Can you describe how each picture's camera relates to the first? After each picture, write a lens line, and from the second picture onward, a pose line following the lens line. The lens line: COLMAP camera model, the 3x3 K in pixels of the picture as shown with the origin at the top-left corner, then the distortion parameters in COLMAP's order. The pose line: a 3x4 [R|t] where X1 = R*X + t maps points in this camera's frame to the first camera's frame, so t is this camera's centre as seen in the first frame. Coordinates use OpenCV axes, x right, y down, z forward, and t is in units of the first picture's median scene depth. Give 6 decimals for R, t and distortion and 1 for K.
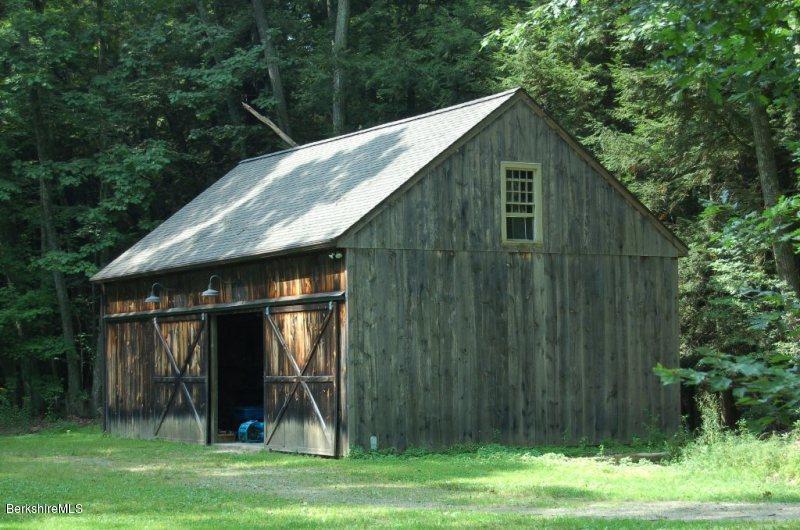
lens RADIAL K [[1596.3, 0, 400.0], [0, 1596.3, 265.0], [0, 0, 1]] dist [-0.062473, 0.000000]
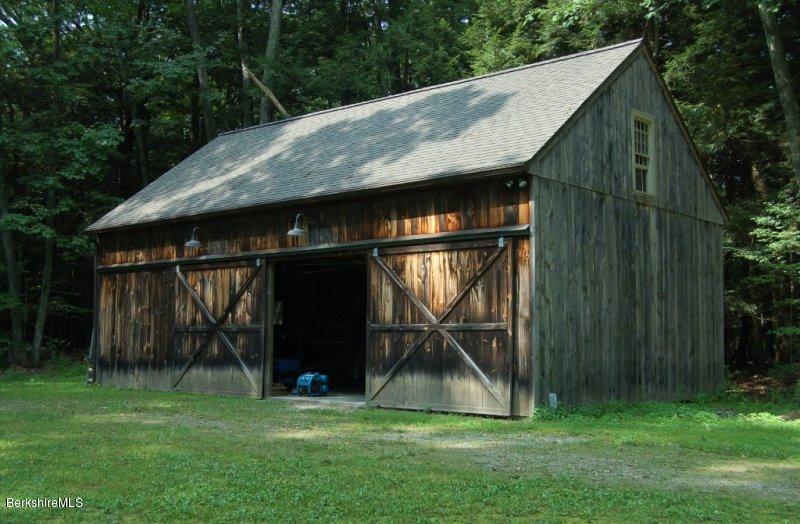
lens RADIAL K [[914.6, 0, 400.4], [0, 914.6, 264.6], [0, 0, 1]] dist [-0.056921, 0.000000]
pose [[0.951236, 0.047029, 0.304859, -0.231849], [-0.040481, 0.998794, -0.027767, 0.050383], [-0.305798, 0.014072, 0.951993, 0.508624]]
